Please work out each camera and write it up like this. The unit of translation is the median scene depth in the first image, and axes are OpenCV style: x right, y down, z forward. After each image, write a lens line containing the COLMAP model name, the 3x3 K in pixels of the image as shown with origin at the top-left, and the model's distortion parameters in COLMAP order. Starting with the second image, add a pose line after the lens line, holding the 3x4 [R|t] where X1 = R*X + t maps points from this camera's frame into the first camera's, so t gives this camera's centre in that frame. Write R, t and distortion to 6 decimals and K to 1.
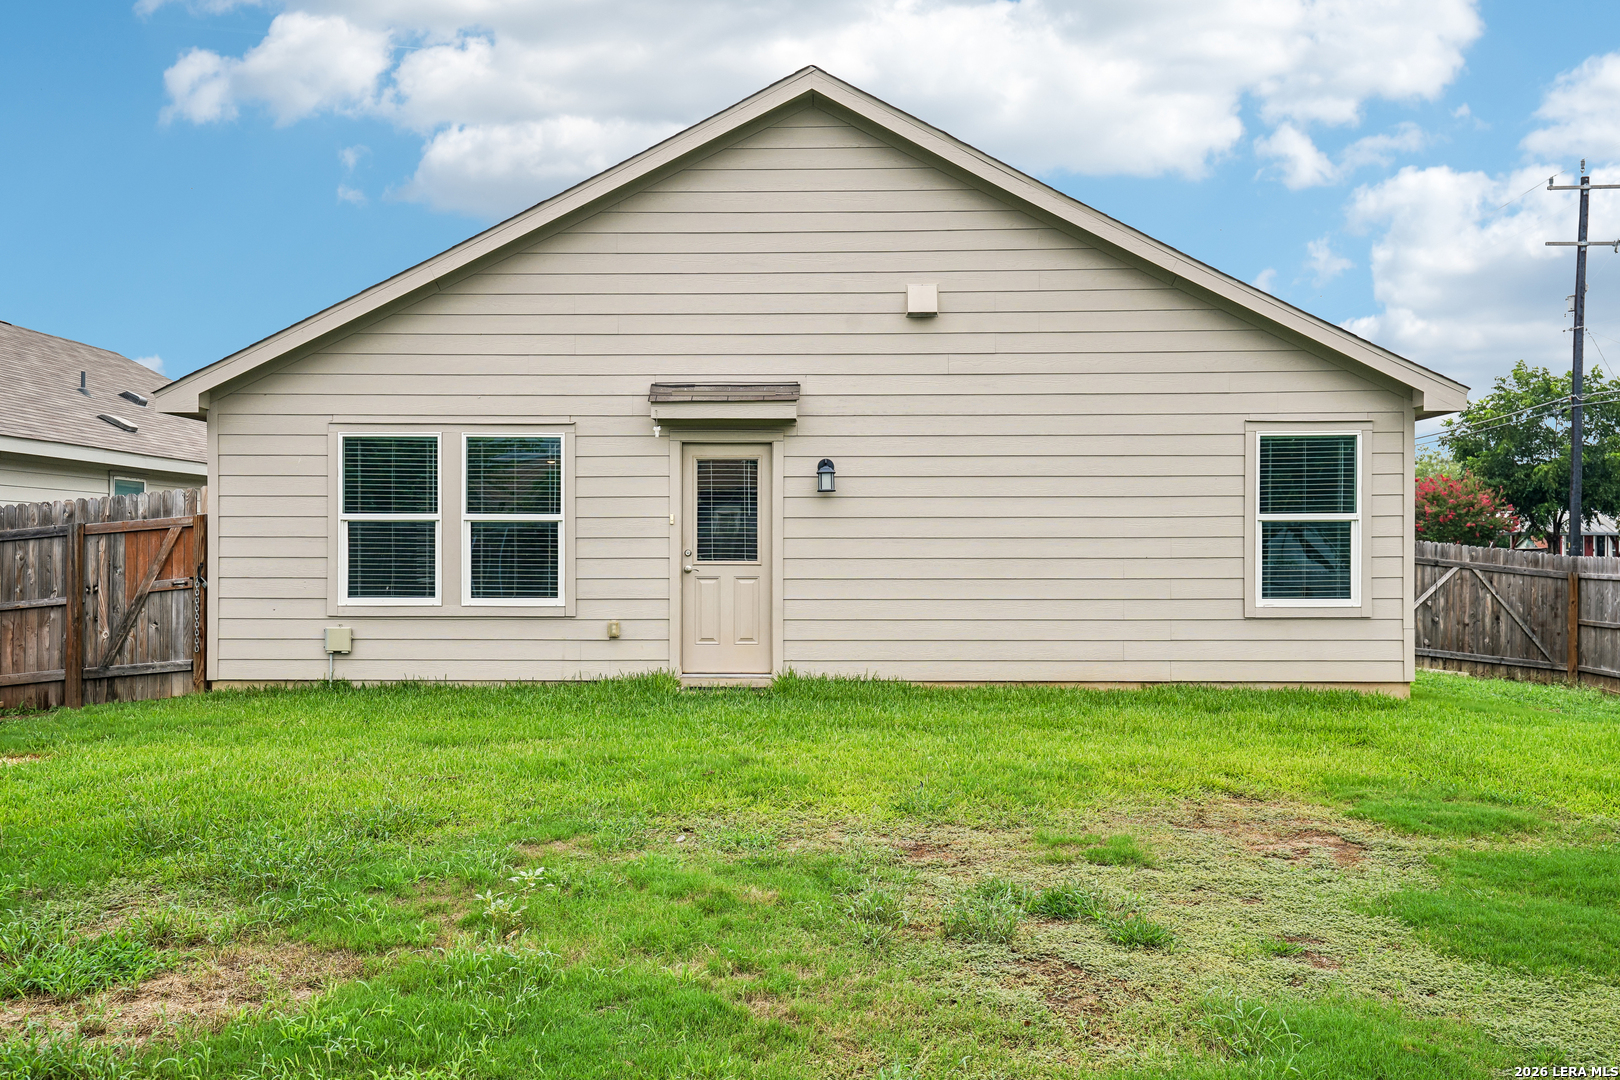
lens RADIAL K [[1478.8, 0, 810.0], [0, 1478.8, 540.0], [0, 0, 1]] dist [0.059582, -0.001586]
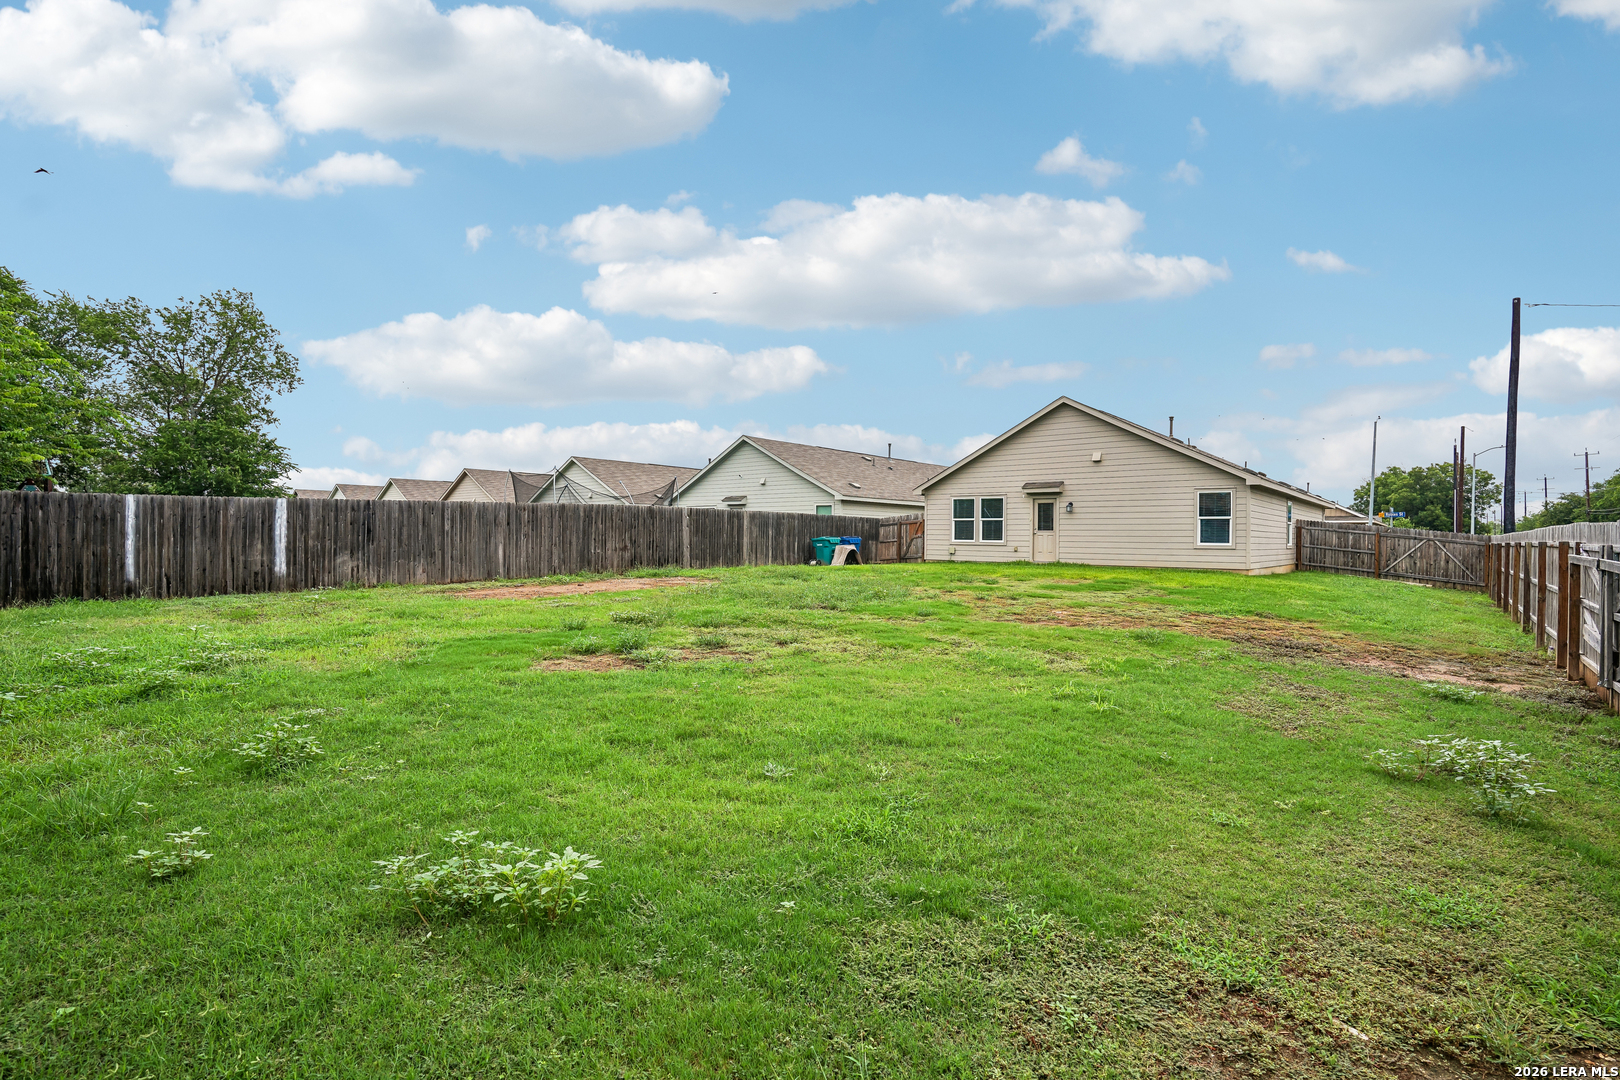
lens RADIAL K [[764.9, 0, 846.3], [0, 764.9, 532.2], [0, 0, 1]] dist [-0.001486, -0.000013]
pose [[0.797154, 0.004407, -0.603760, 0.695825], [-0.007367, 0.999970, -0.002427, 0.025997], [0.603731, 0.006383, 0.797162, -0.808746]]
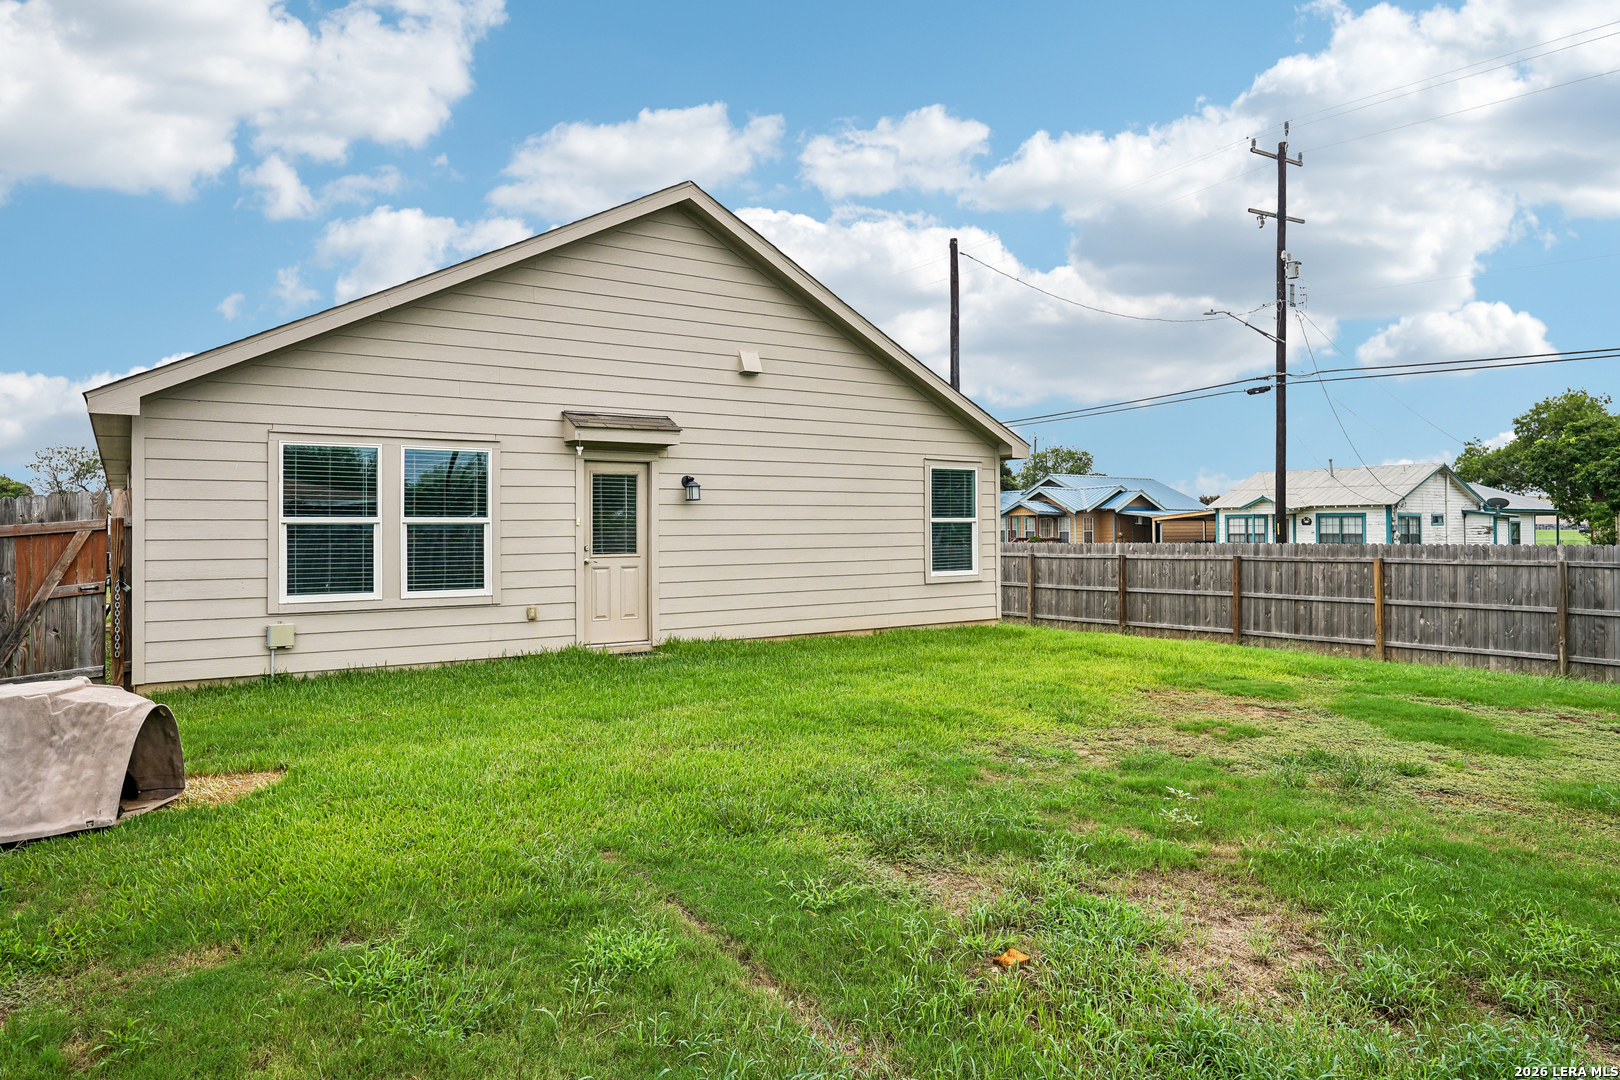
lens RADIAL K [[1035.8, 0, 810.0], [0, 1035.8, 540.0], [0, 0, 1]] dist [0.001575, 0.001891]
pose [[0.815076, -0.011761, 0.579235, -0.435688], [0.006943, 0.999920, 0.010533, -0.006410], [-0.579313, -0.004563, 0.815093, 0.178208]]
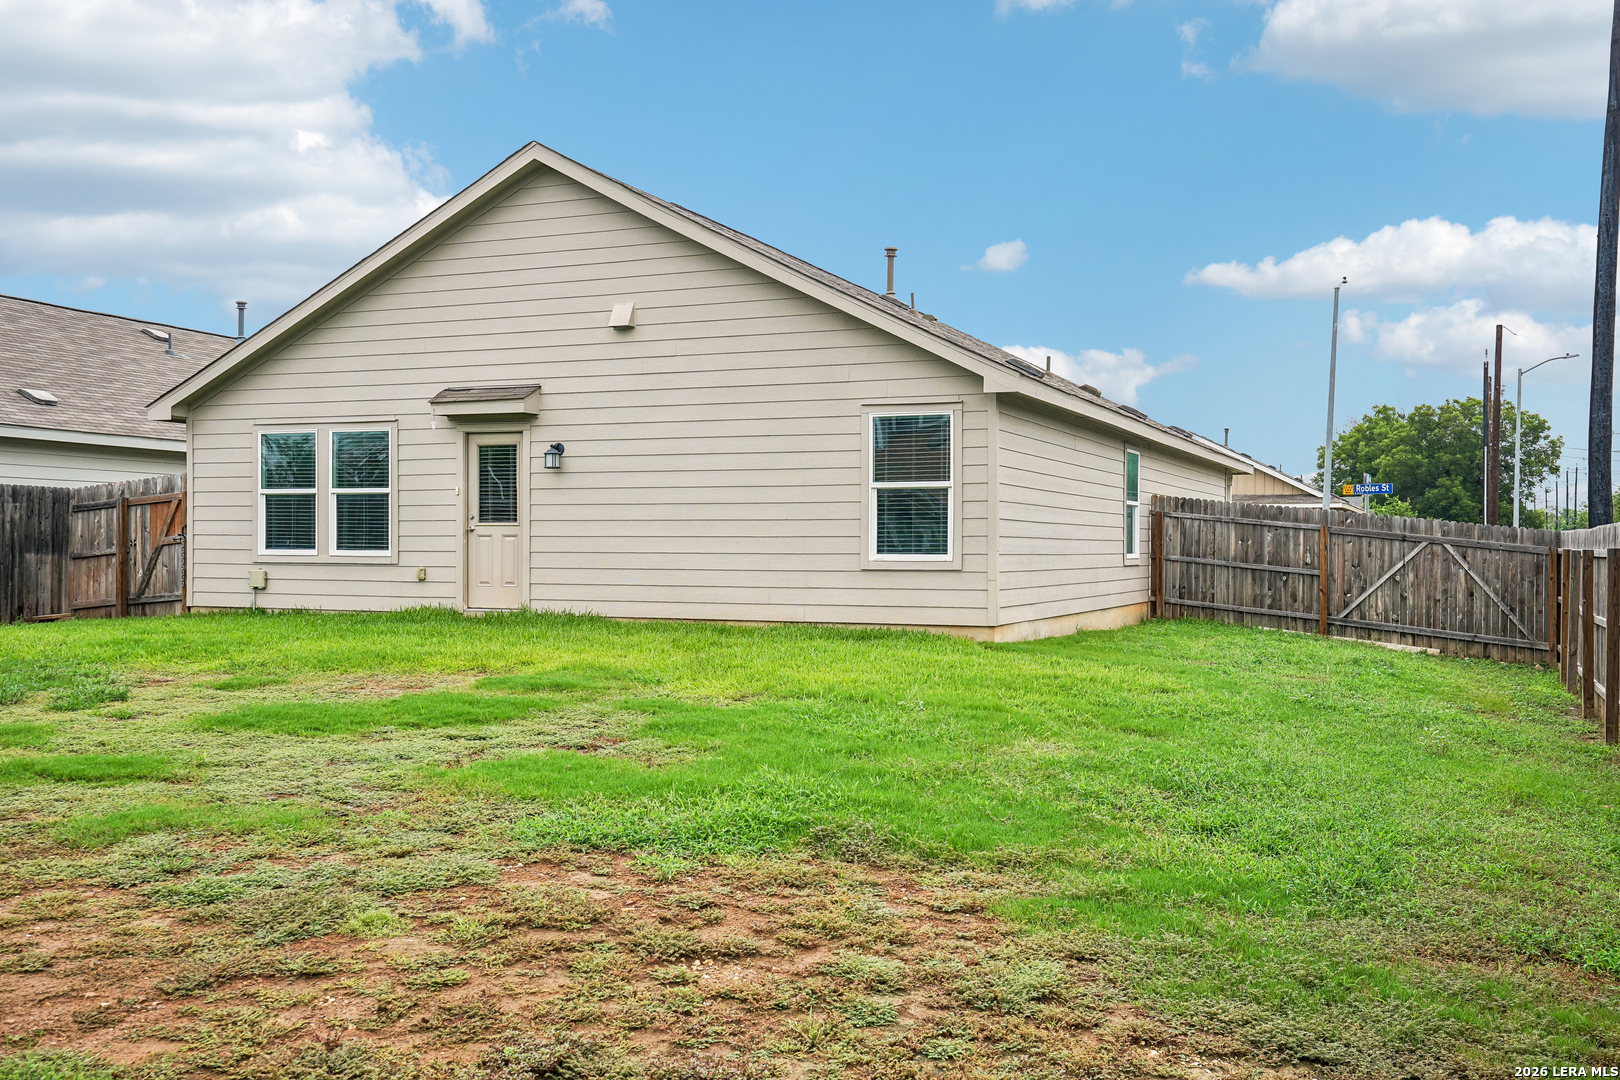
lens RADIAL K [[1521.7, 0, 810.0], [0, 1521.7, 540.0], [0, 0, 1]] dist [0.077067, 0.003198]
pose [[0.925848, 0.003056, -0.377883, 0.710183], [-0.002700, 0.999995, 0.001472, 0.026672], [0.377886, -0.000343, 0.925852, -0.144026]]
